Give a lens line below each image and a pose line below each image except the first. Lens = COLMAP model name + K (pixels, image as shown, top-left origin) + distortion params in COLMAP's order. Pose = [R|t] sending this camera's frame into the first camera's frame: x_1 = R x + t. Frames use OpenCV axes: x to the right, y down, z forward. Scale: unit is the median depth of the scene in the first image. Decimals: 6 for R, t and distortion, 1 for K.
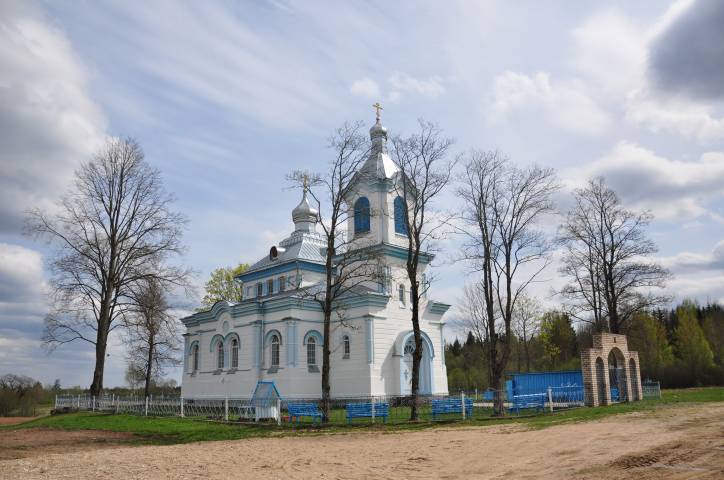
lens RADIAL K [[580.1, 0, 362.0], [0, 580.1, 240.0], [0, 0, 1]] dist [-0.093324, 0.005280]
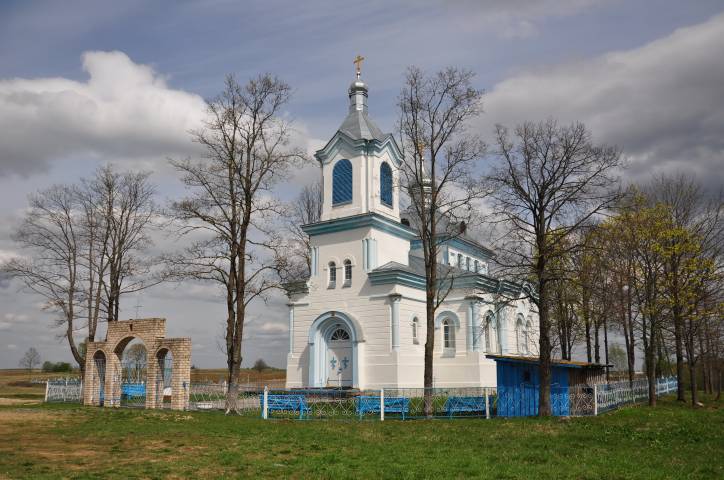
lens RADIAL K [[580.1, 0, 362.0], [0, 580.1, 240.0], [0, 0, 1]] dist [-0.093324, 0.005280]
pose [[0.166710, -0.202482, -0.964992, 0.890367], [0.248226, 0.955785, -0.157667, 0.186443], [0.954249, -0.213252, 0.209600, 0.823643]]
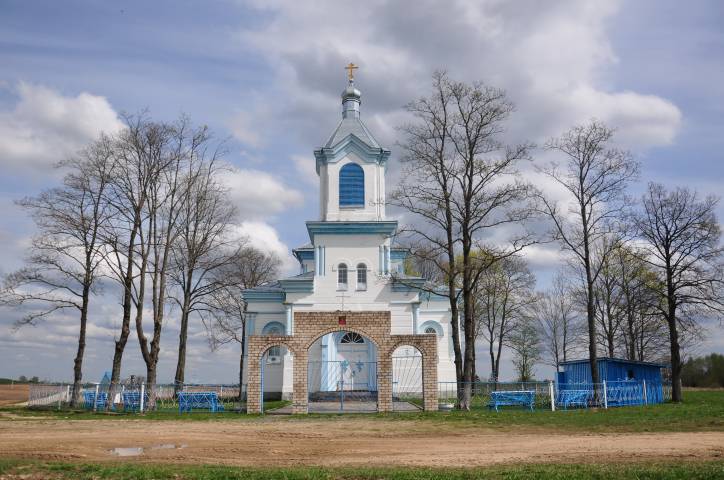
lens RADIAL K [[580.1, 0, 362.0], [0, 580.1, 240.0], [0, 0, 1]] dist [-0.093324, 0.005280]
pose [[0.698255, -0.156979, -0.698425, 0.670469], [0.171956, 0.983874, -0.049223, 0.085568], [0.694889, -0.085728, 0.713988, 0.380233]]
